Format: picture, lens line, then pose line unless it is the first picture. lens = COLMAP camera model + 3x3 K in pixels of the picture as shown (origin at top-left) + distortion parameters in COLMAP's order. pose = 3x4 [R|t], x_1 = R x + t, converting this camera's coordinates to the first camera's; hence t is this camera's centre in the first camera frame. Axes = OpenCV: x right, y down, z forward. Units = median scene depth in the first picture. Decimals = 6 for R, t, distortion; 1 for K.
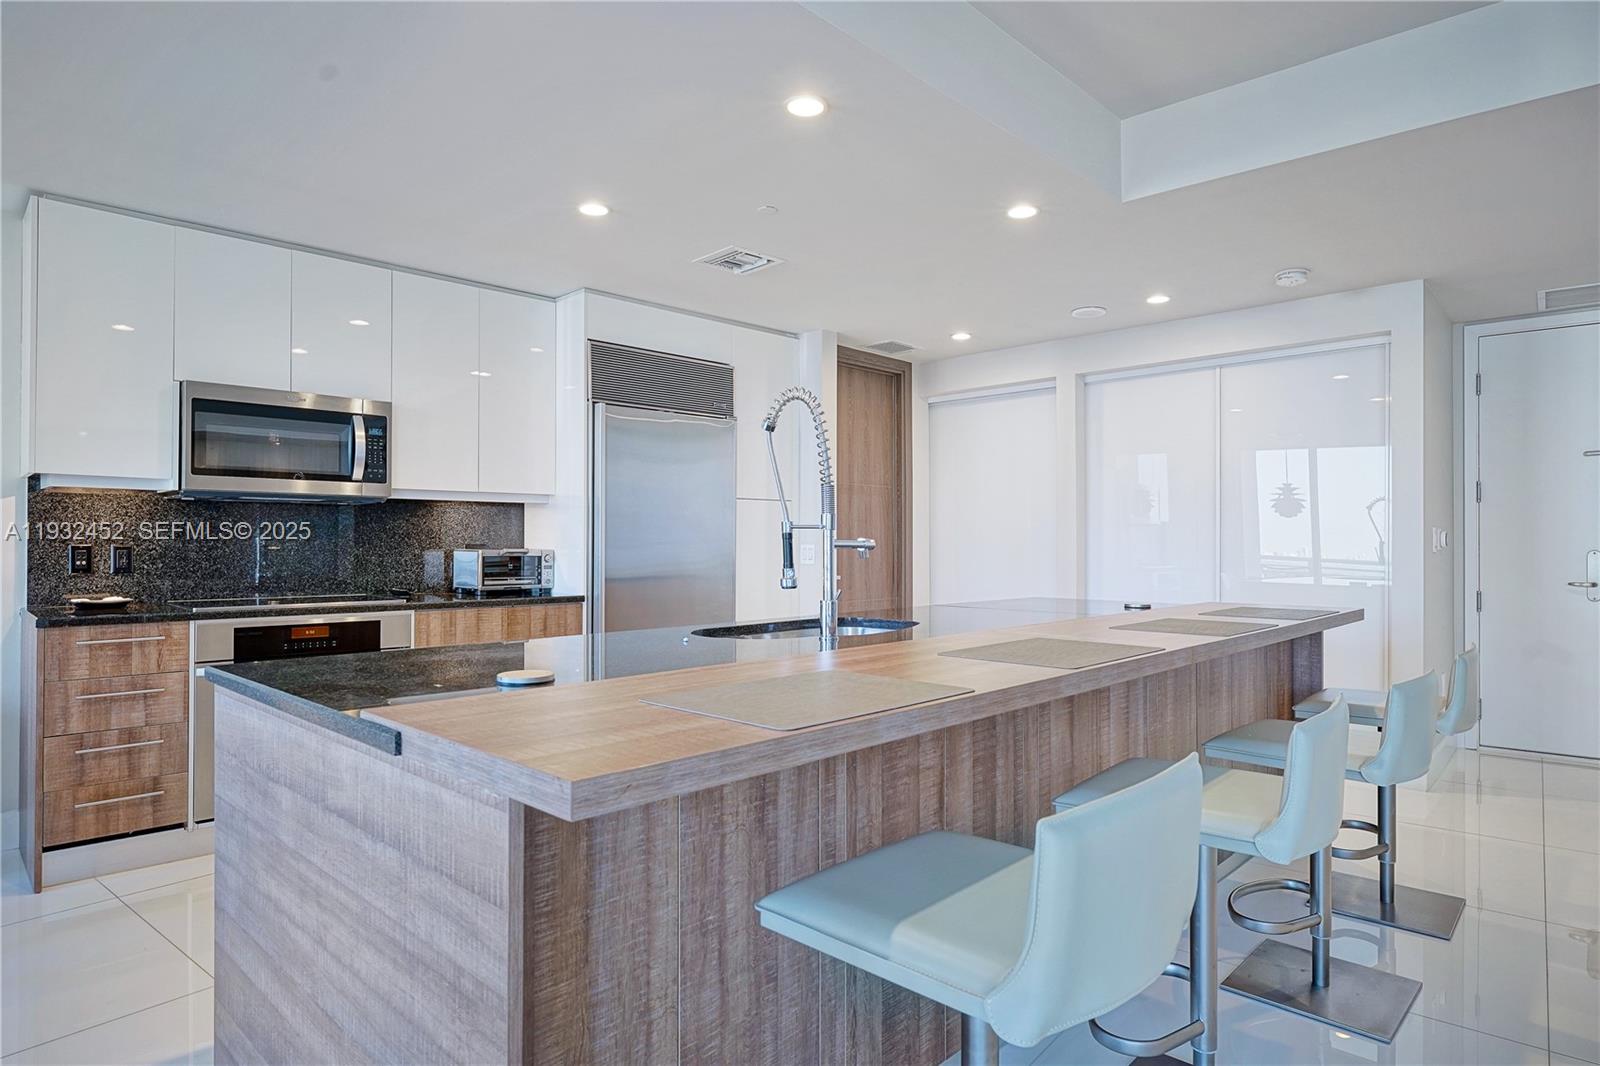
lens RADIAL K [[913.2, 0, 802.6], [0, 913.2, 537.1], [0, 0, 1]] dist [-0.003213, 0.005209]
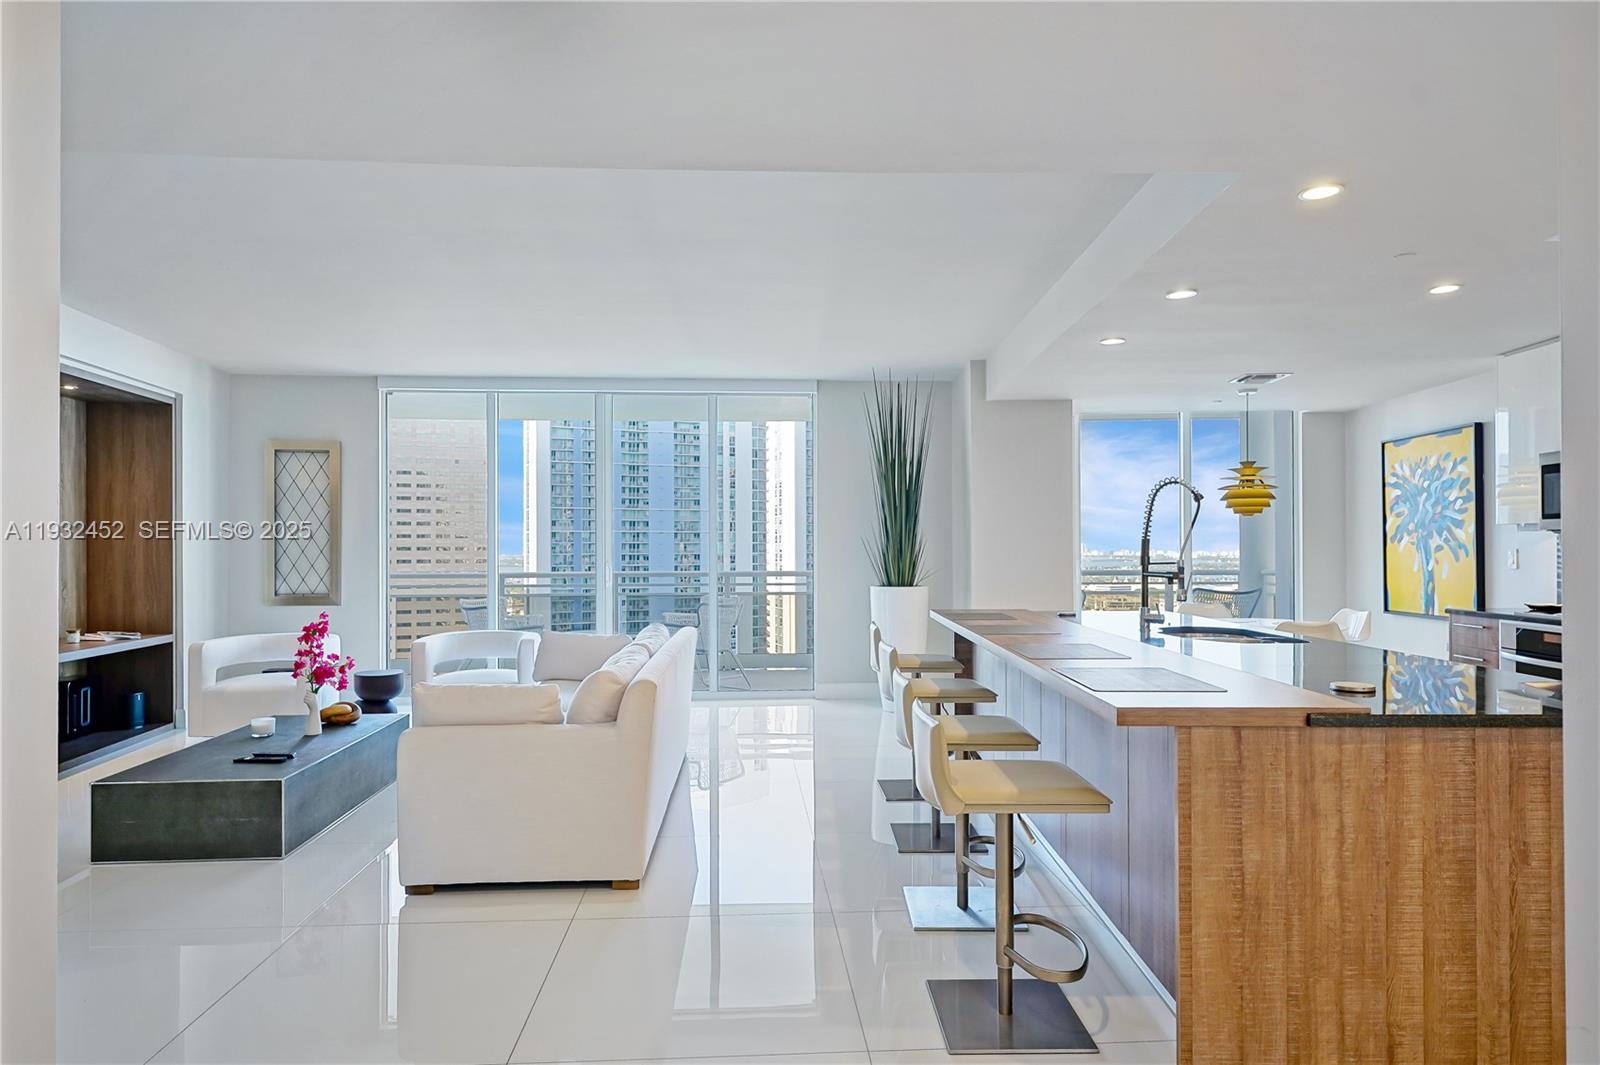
lens RADIAL K [[913.2, 0, 797.0], [0, 913.2, 546.5], [0, 0, 1]] dist [-0.003213, 0.005209]
pose [[-0.743595, -0.000573, -0.668630, 1.046932], [0.006245, 0.999950, -0.007802, -0.020544], [0.668602, -0.009977, -0.743554, 1.179111]]
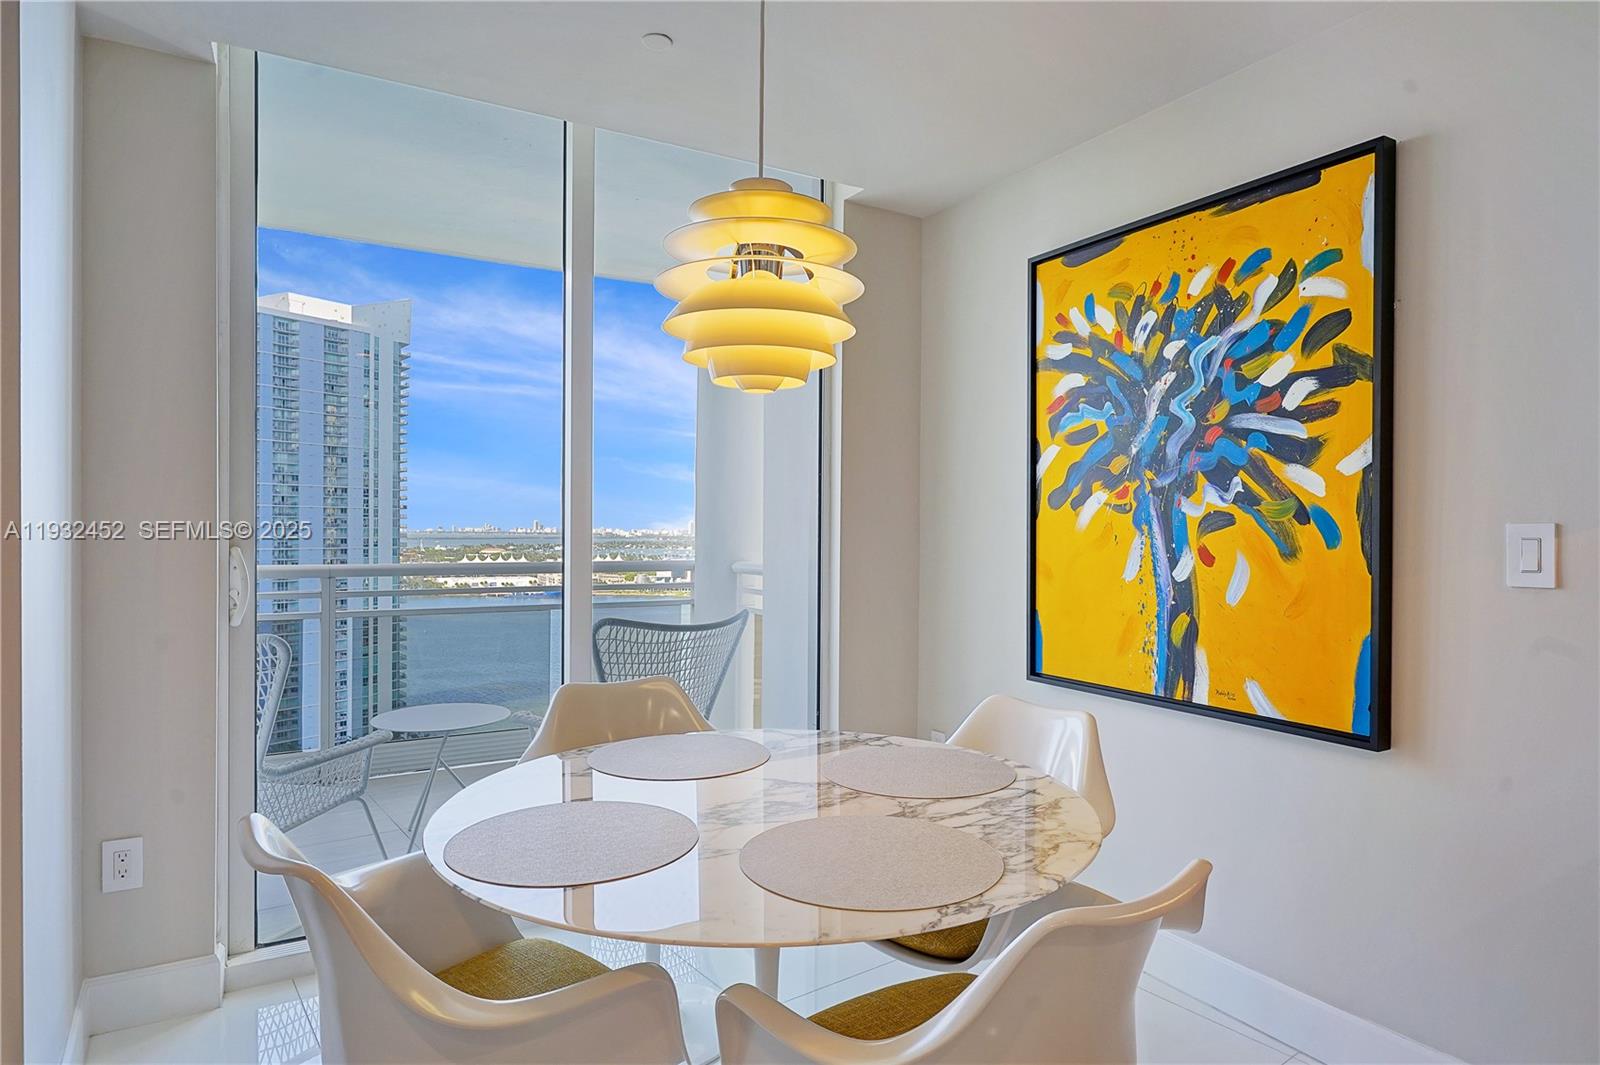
lens RADIAL K [[913.2, 0, 821.3], [0, 913.2, 536.0], [0, 0, 1]] dist [-0.003213, 0.005209]
pose [[-0.225613, 0.005858, -0.974199, -0.313519], [-0.003493, 0.999971, 0.006822, -0.016343], [0.974211, 0.004942, -0.225586, 0.593624]]
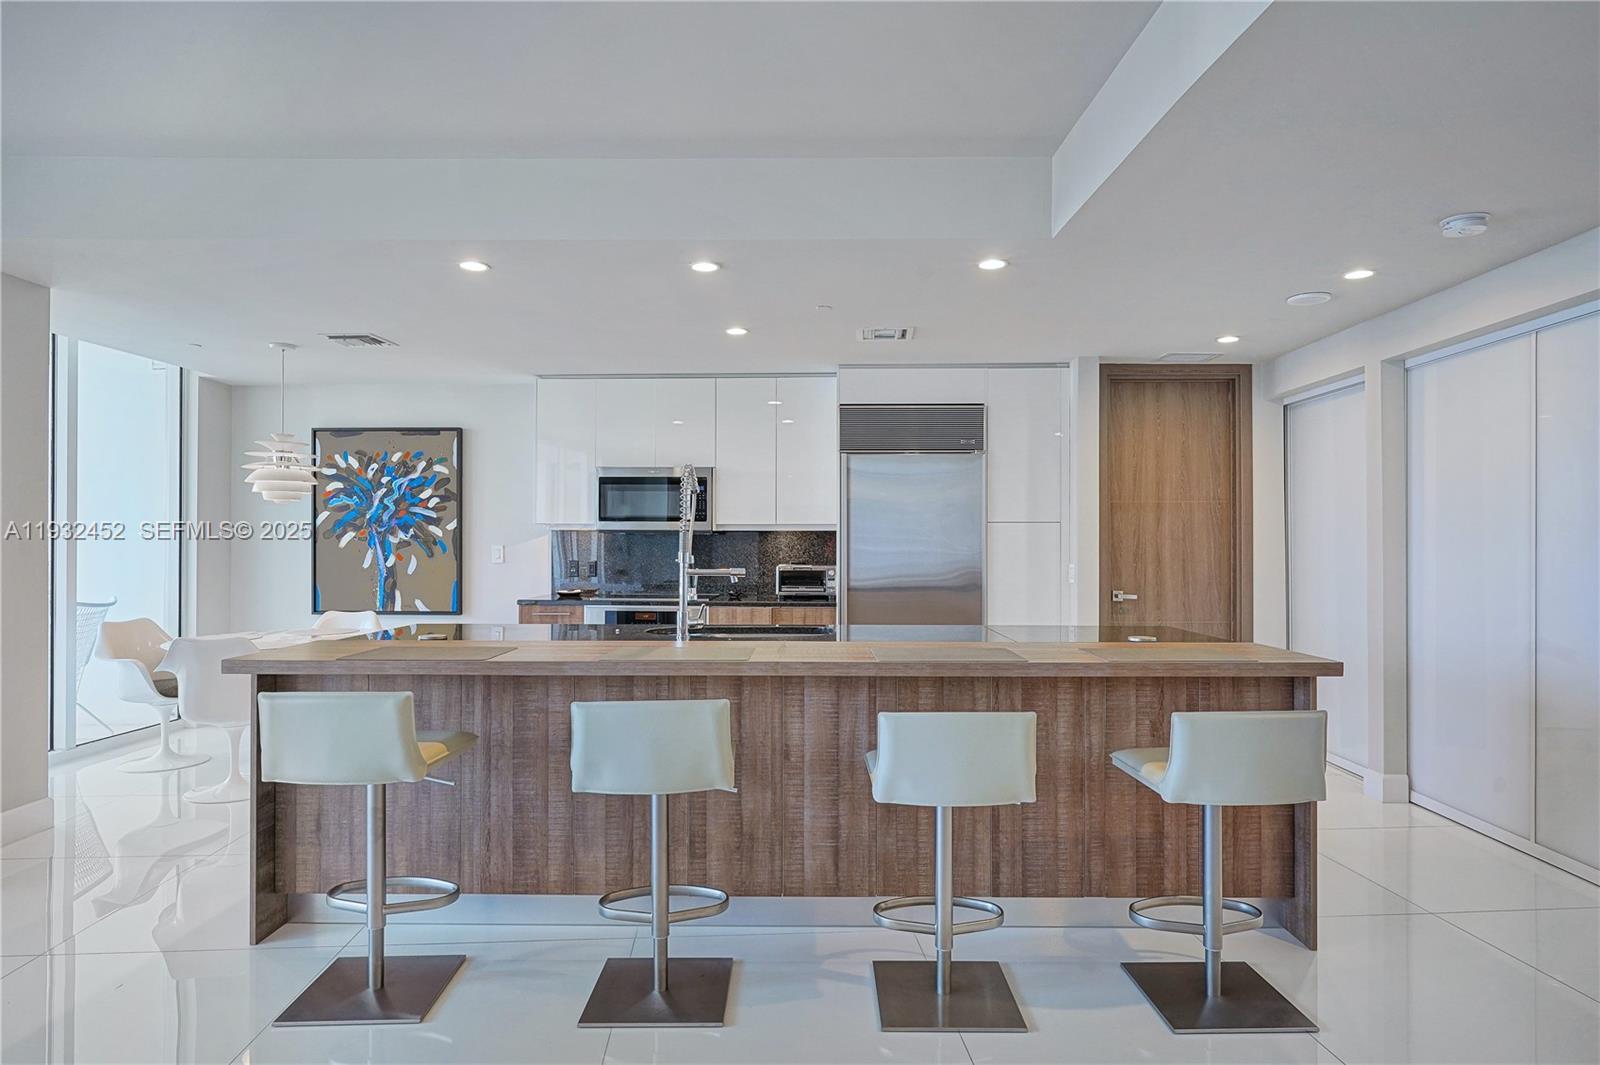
lens RADIAL K [[913.2, 0, 795.1], [0, 913.2, 537.9], [0, 0, 1]] dist [-0.003213, 0.005209]
pose [[0.679246, -0.005038, -0.733893, 0.782704], [0.002784, 0.999987, -0.004288, -0.026175], [0.733905, 0.000870, 0.679252, 0.089363]]
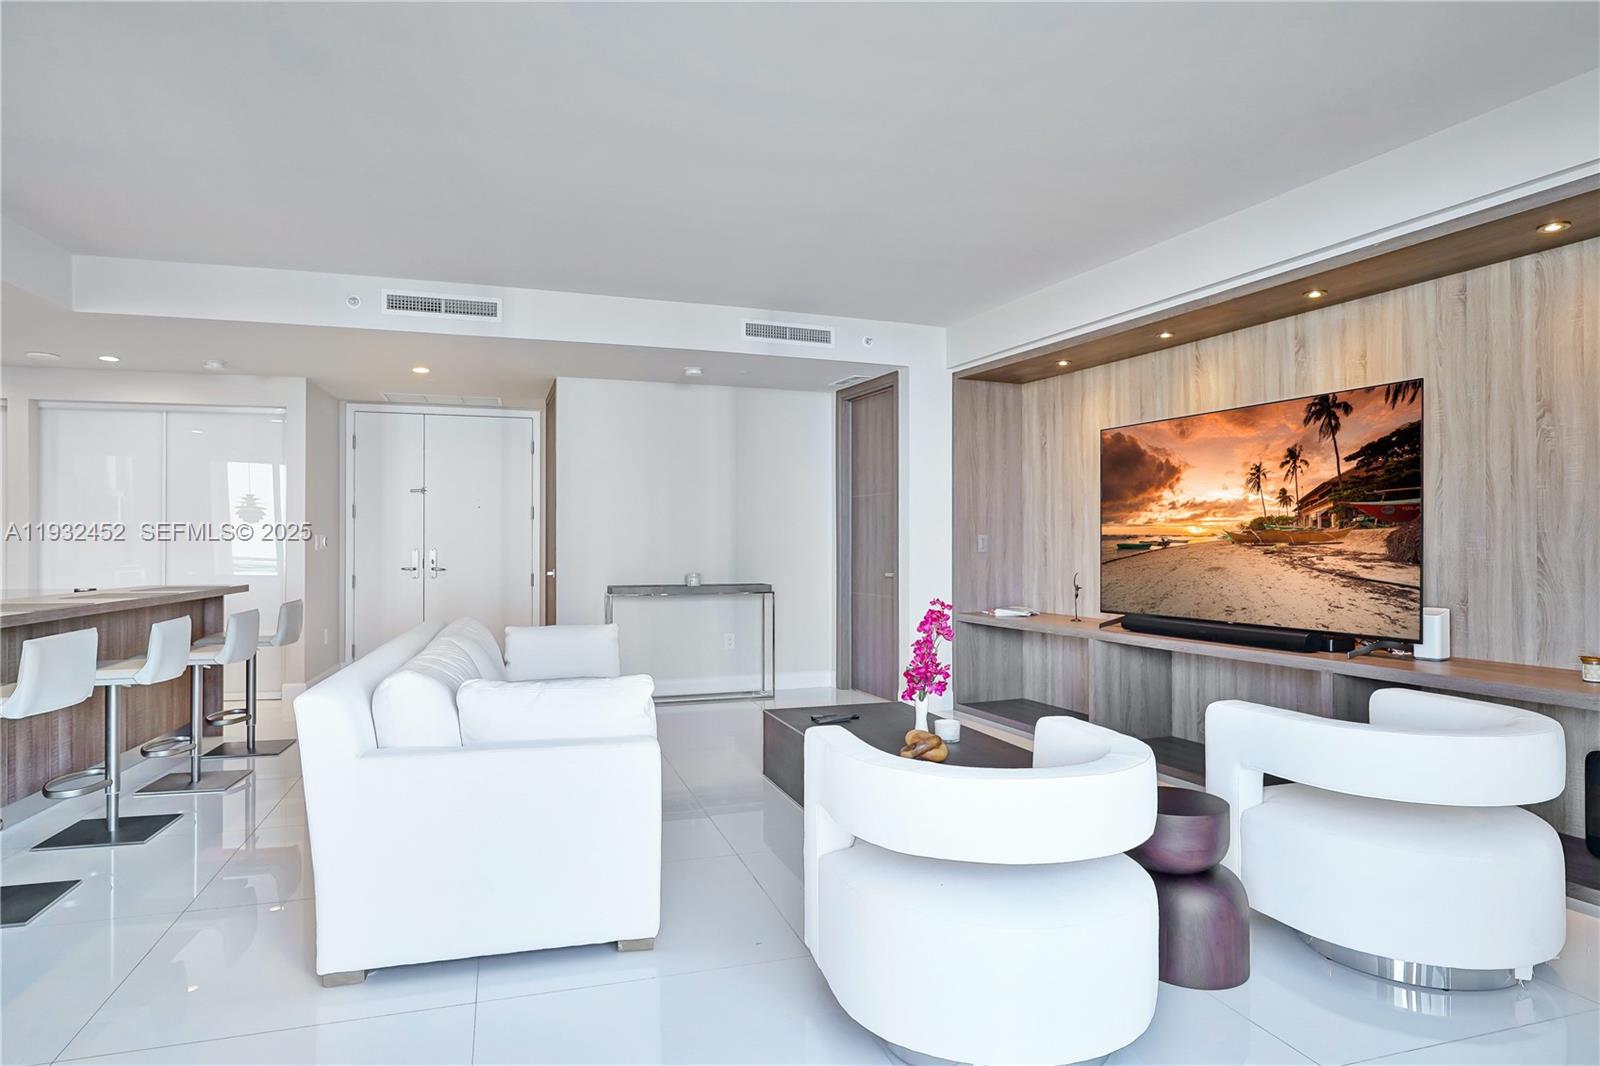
lens RADIAL K [[913.2, 0, 817.6], [0, 913.2, 541.2], [0, 0, 1]] dist [-0.003213, 0.005209]
pose [[0.531989, 0.002593, 0.846748, -0.218398], [-0.007402, 0.999971, 0.001588, -0.010045], [-0.846719, -0.007112, 0.531993, -0.681978]]
